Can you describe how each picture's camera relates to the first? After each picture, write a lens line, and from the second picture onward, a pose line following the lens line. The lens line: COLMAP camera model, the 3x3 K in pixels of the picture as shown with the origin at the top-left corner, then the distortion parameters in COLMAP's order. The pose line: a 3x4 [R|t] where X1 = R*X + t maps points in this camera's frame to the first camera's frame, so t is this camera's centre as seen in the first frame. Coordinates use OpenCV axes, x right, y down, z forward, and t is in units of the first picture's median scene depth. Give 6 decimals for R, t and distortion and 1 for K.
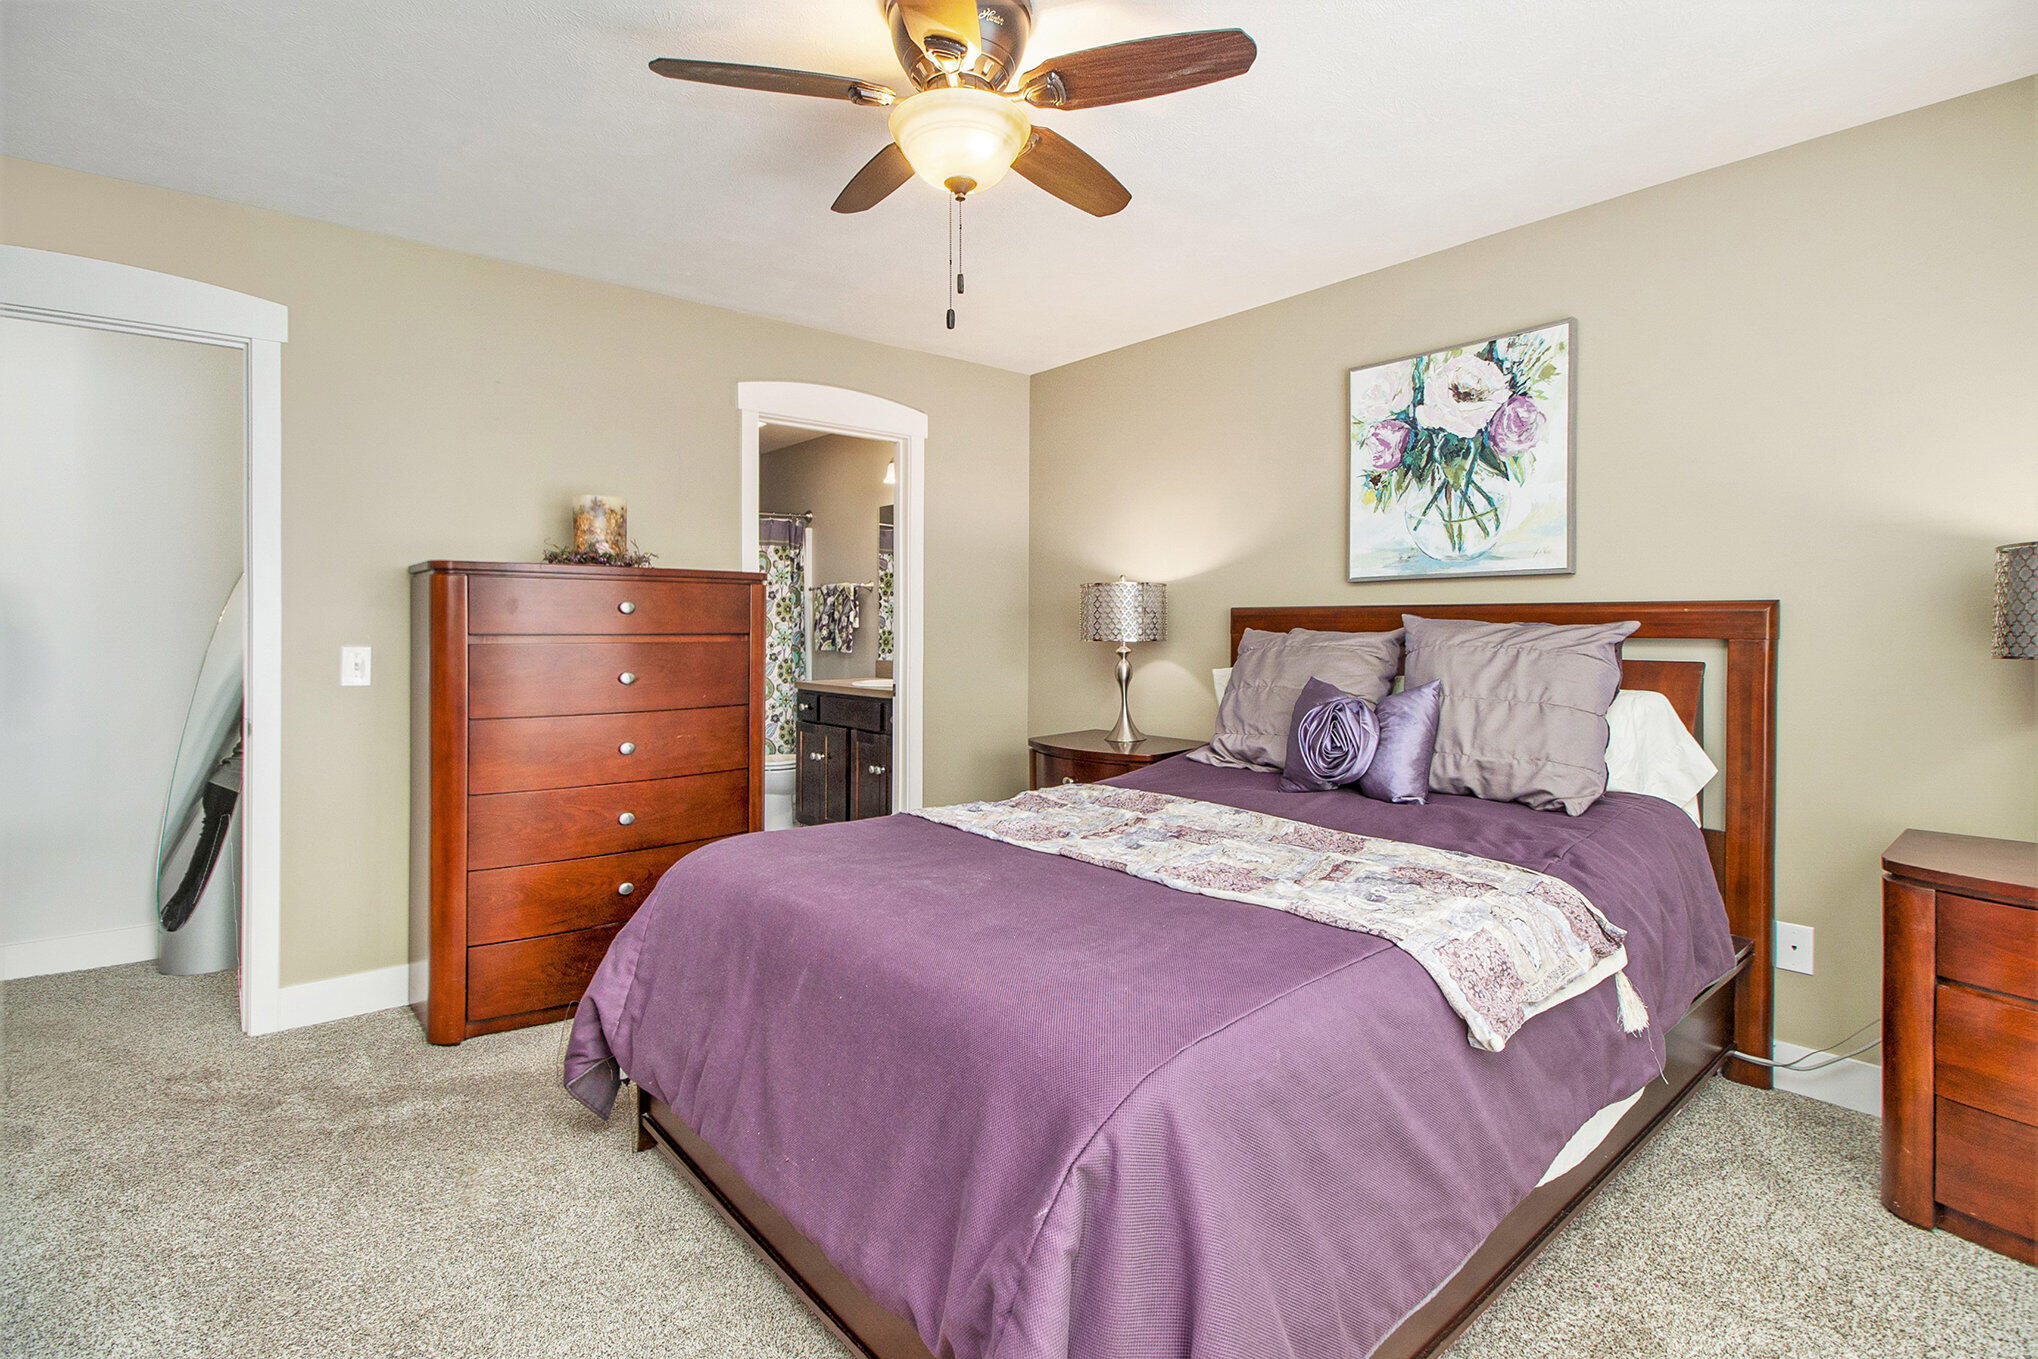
lens RADIAL K [[945.0, 0, 1019.5], [0, 945.0, 629.5], [0, 0, 1]] dist [-0.013584, -0.006347]
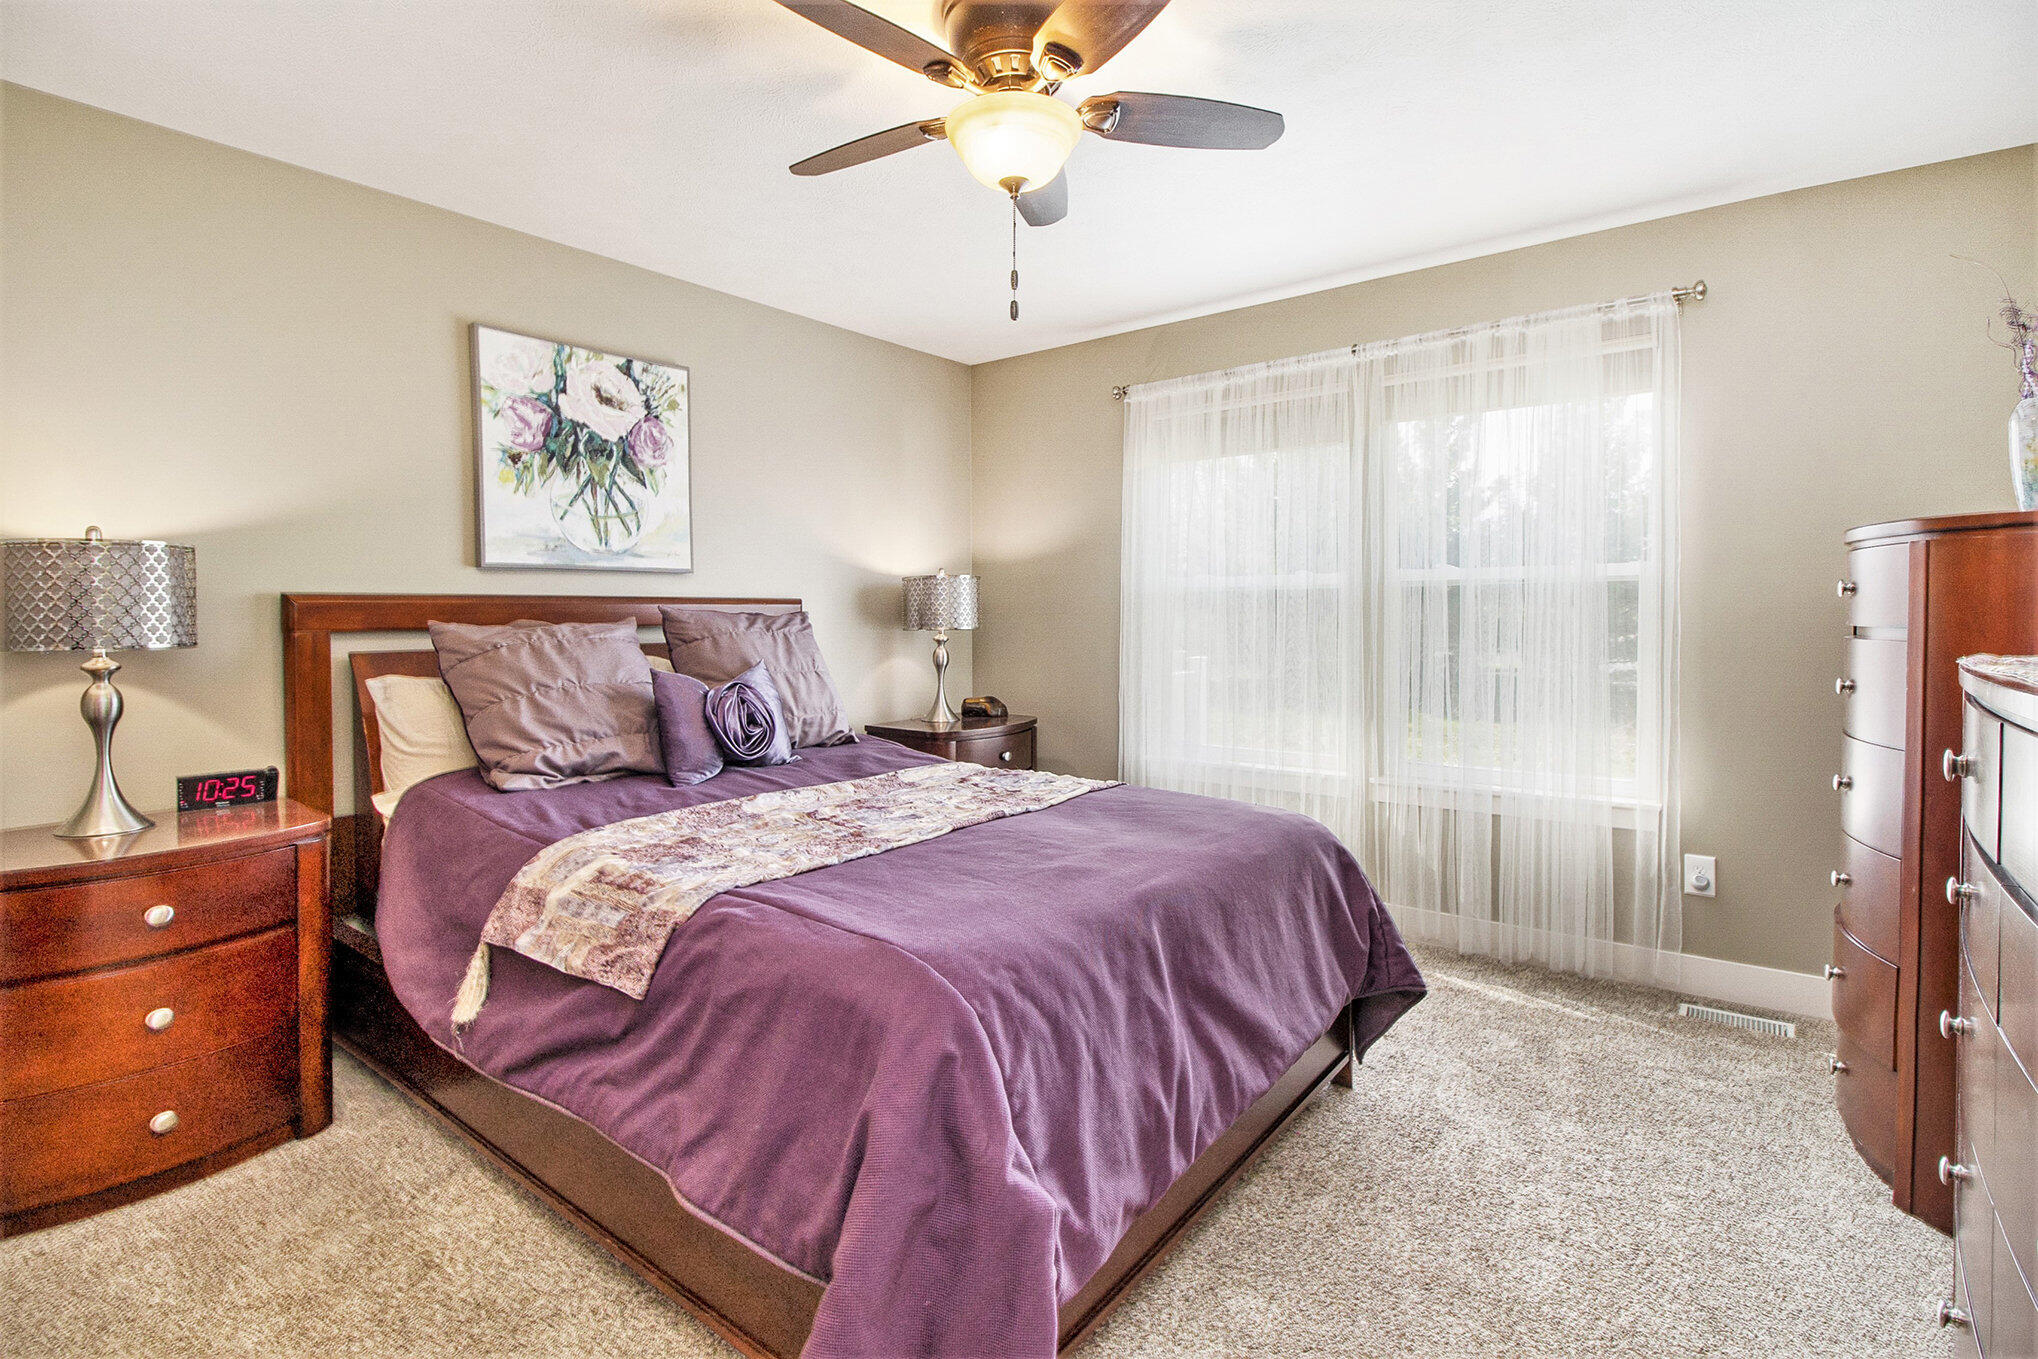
lens RADIAL K [[945.0, 0, 1043.7], [0, 945.0, 623.6], [0, 0, 1]] dist [-0.013584, -0.006347]
pose [[-0.216676, -0.010950, 0.976182, -0.674477], [0.008354, 0.999880, 0.013070, -0.005781], [-0.976208, 0.010987, -0.216559, 0.749717]]
